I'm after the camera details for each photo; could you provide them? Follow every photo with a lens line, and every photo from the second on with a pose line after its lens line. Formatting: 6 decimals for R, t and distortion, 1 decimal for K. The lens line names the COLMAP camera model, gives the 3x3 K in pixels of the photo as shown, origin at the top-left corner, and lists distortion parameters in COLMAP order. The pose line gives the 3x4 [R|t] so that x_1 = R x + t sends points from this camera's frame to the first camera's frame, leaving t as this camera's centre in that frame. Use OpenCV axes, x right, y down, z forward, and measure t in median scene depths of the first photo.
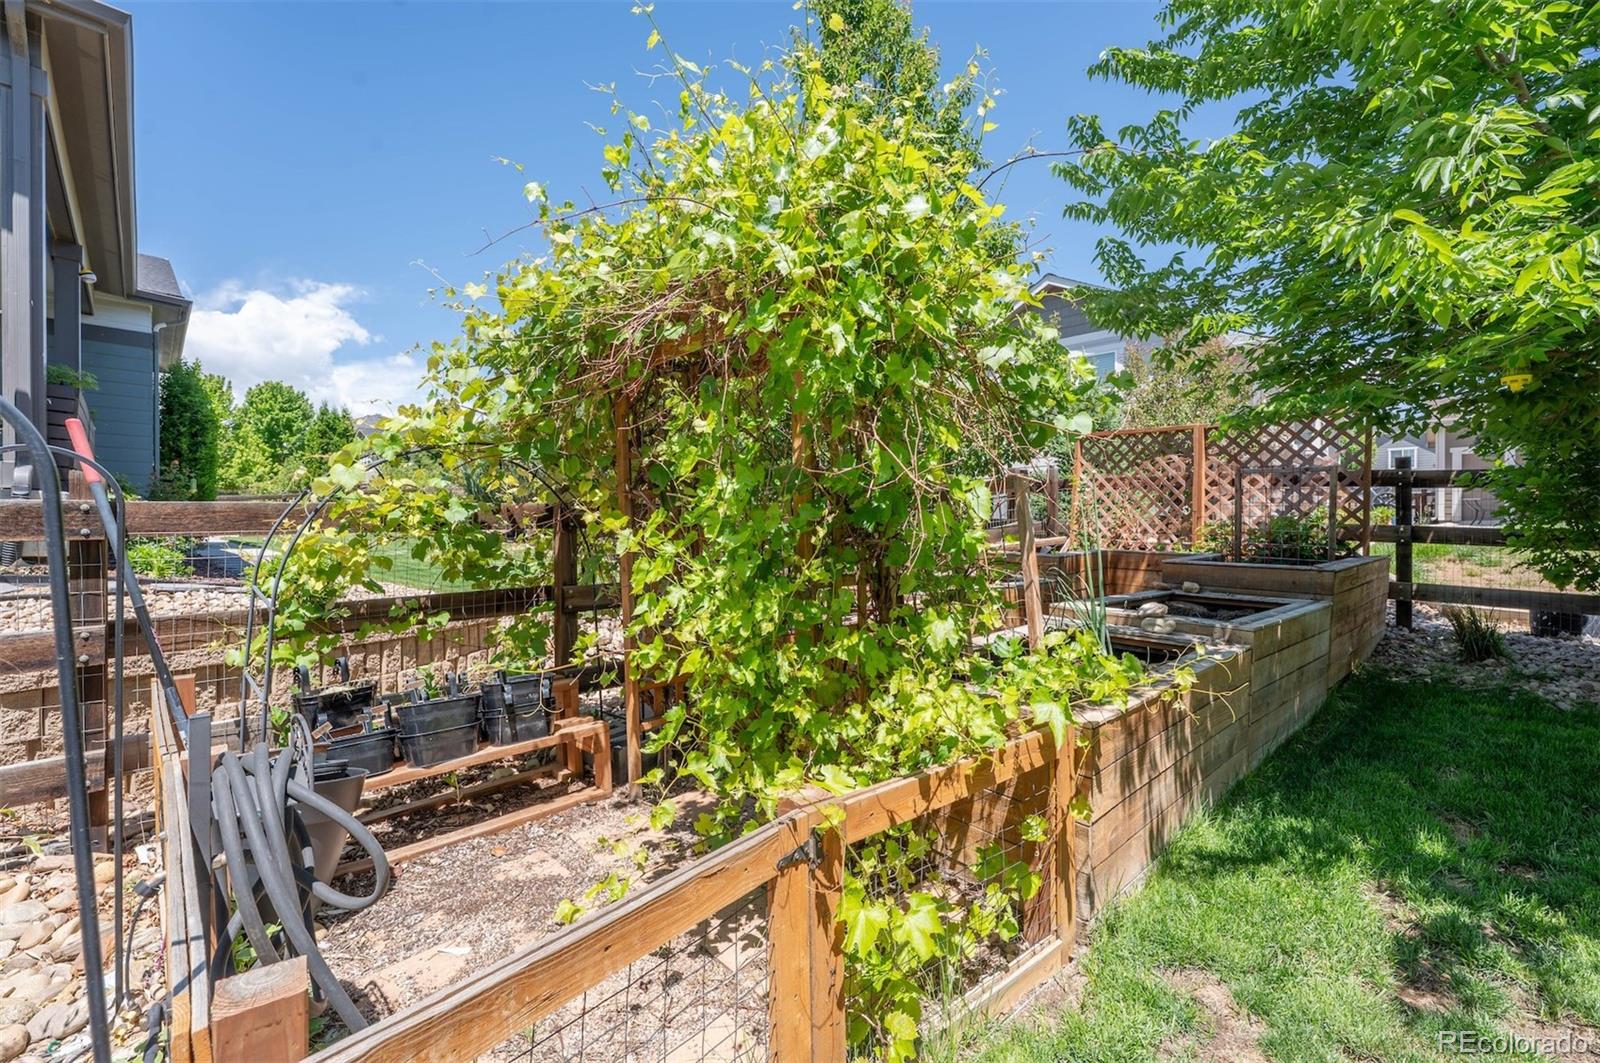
lens RADIAL K [[672.4, 0, 800.0], [0, 672.4, 531.5], [0, 0, 1]] dist [-0.002149, -0.000115]
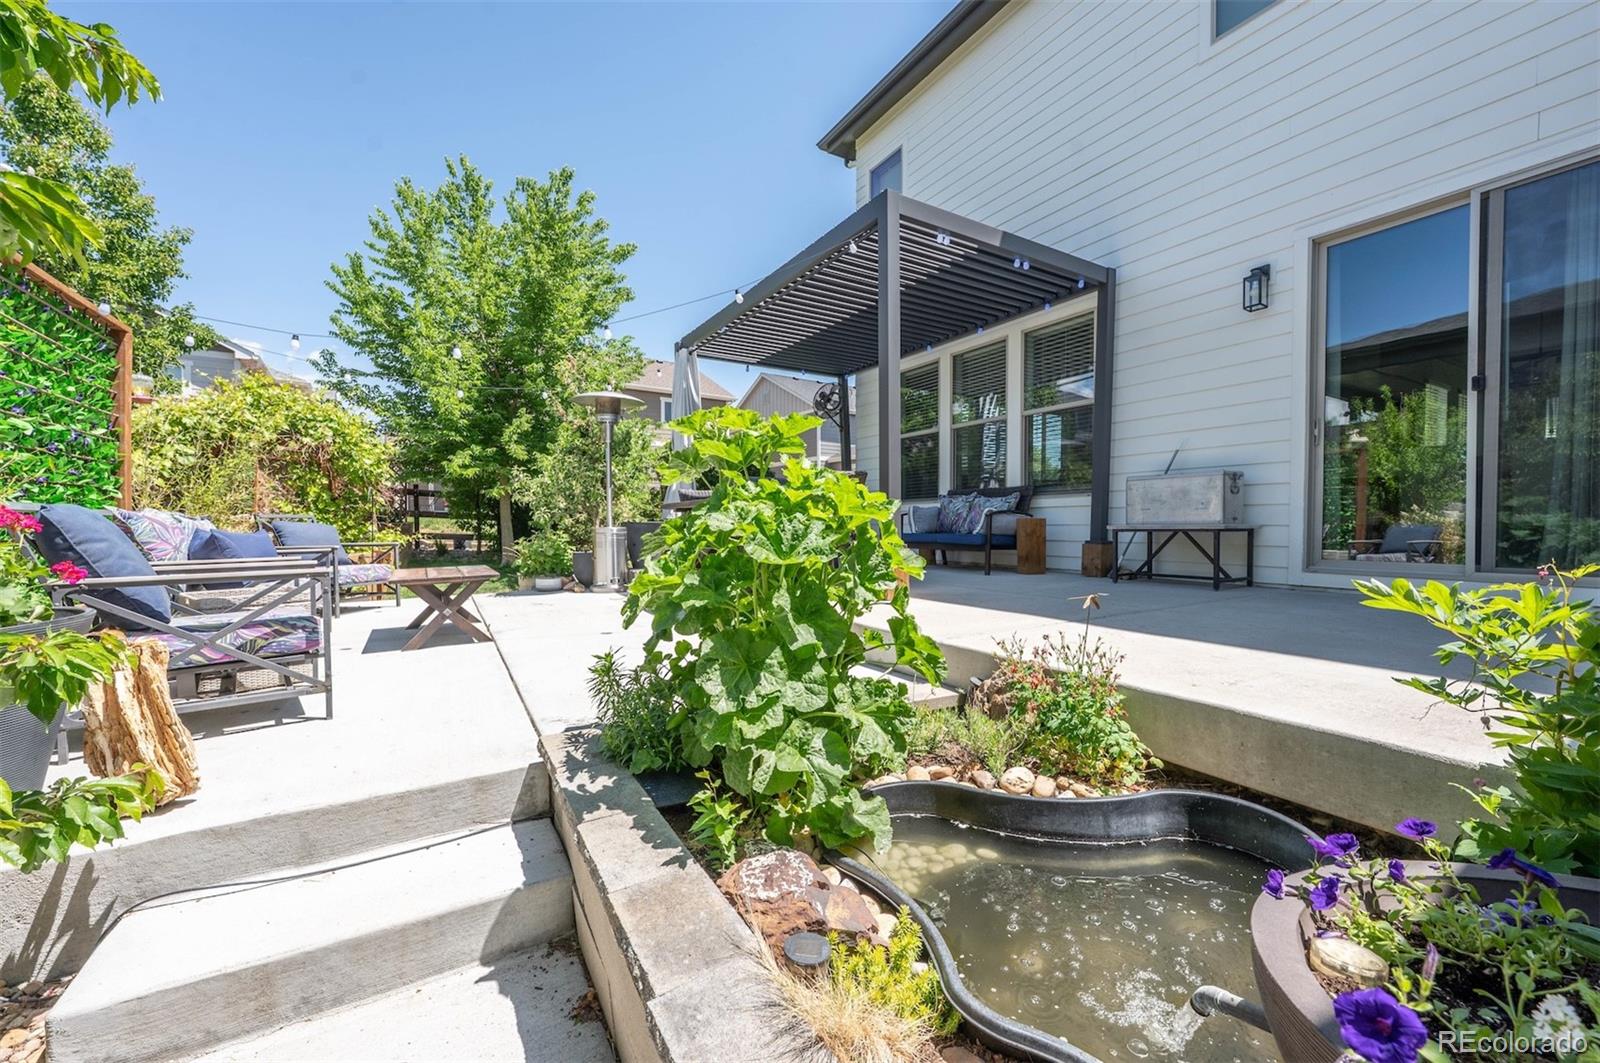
lens RADIAL K [[637.2, 0, 800.9], [0, 637.2, 537.8], [0, 0, 1]] dist [0.001337, 0.000129]
pose [[0.220315, -0.020235, 0.975219, -1.450578], [-0.017752, 0.999536, 0.024750, 0.012449], [-0.975267, -0.022765, 0.219854, -1.223917]]
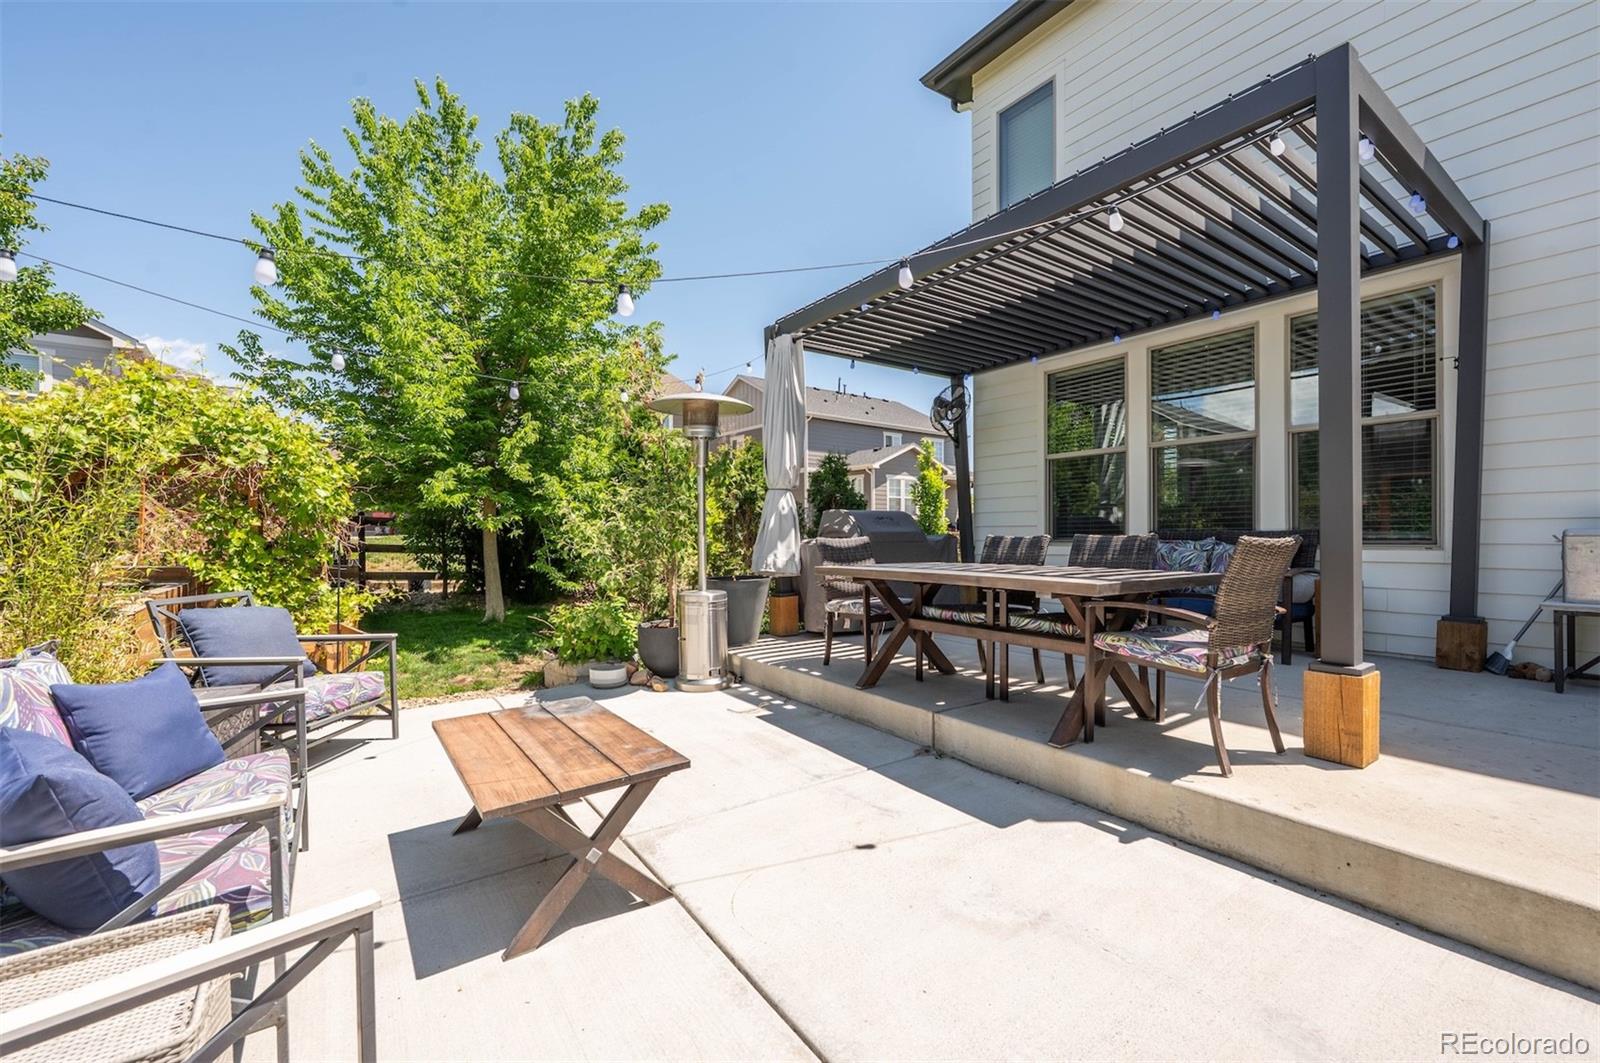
lens RADIAL K [[665.8, 0, 799.3], [0, 665.8, 536.4], [0, 0, 1]] dist [0.000704, 0.000174]
pose [[0.144154, -0.003883, 0.989548, -1.100983], [-0.012576, 0.999904, 0.005755, -0.068213], [-0.989475, -0.013274, 0.144092, -0.734783]]
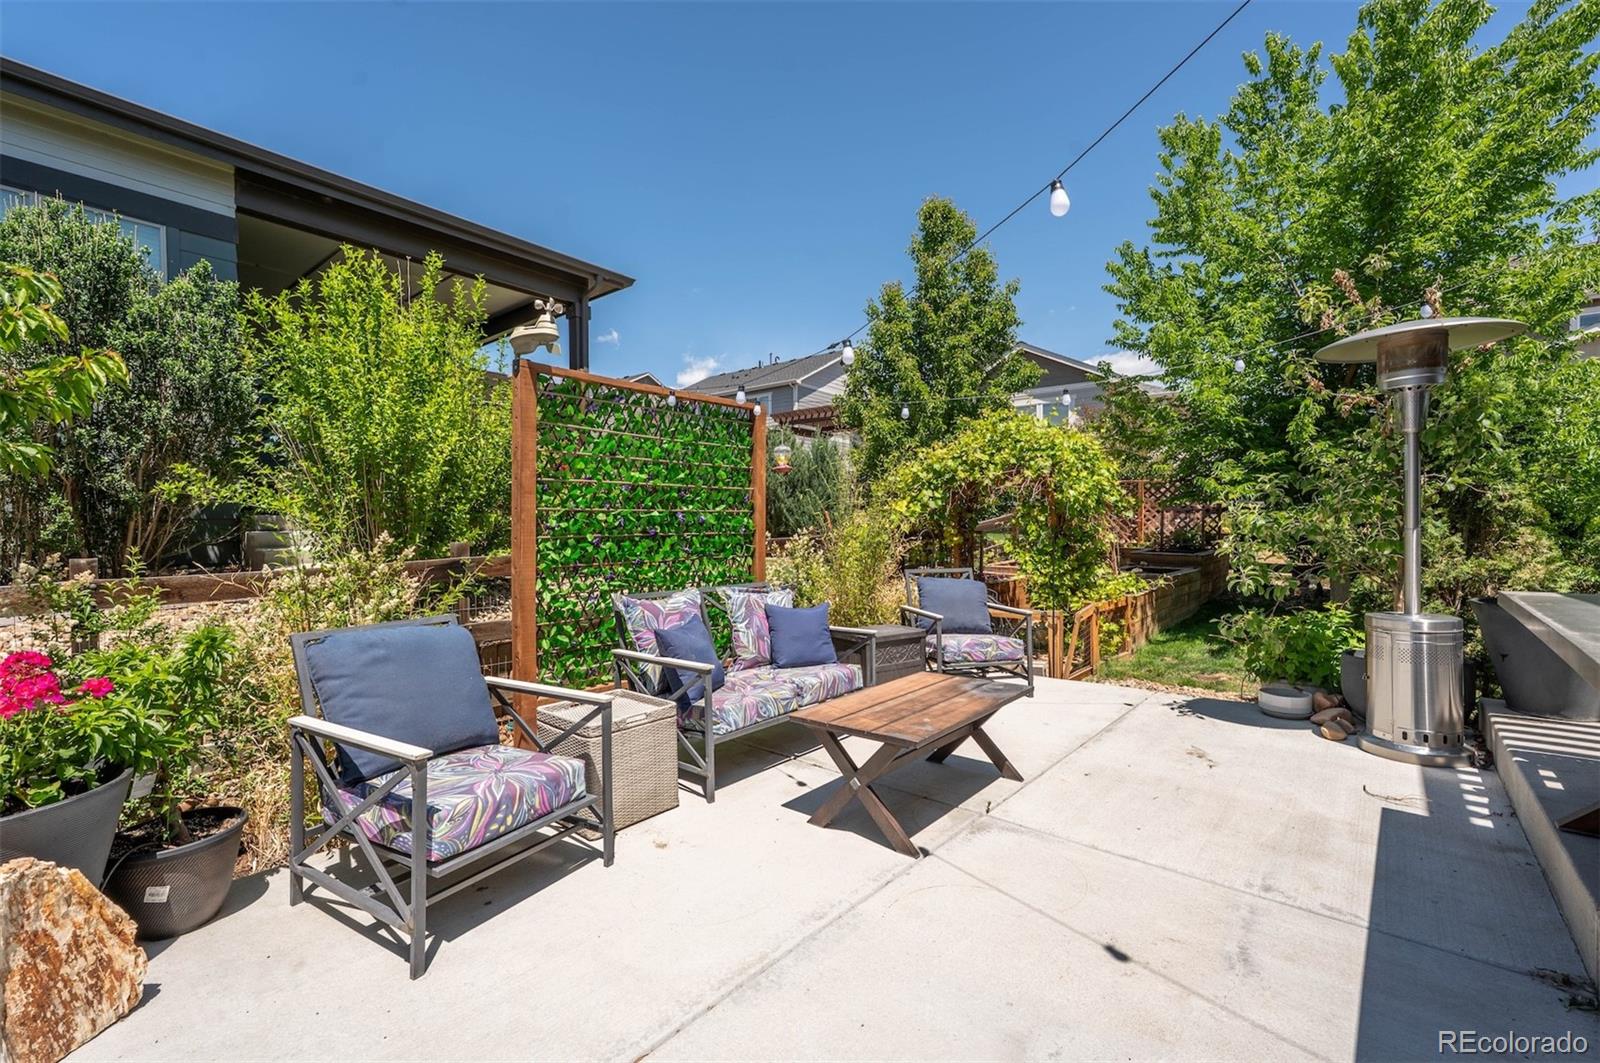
lens RADIAL K [[665.8, 0, 799.3], [0, 665.8, 536.4], [0, 0, 1]] dist [0.000704, 0.000174]
pose [[0.994892, -0.006490, 0.100735, -0.786573], [0.003232, 0.999468, 0.032468, -0.083468], [-0.100892, -0.031977, 0.994383, -1.098254]]
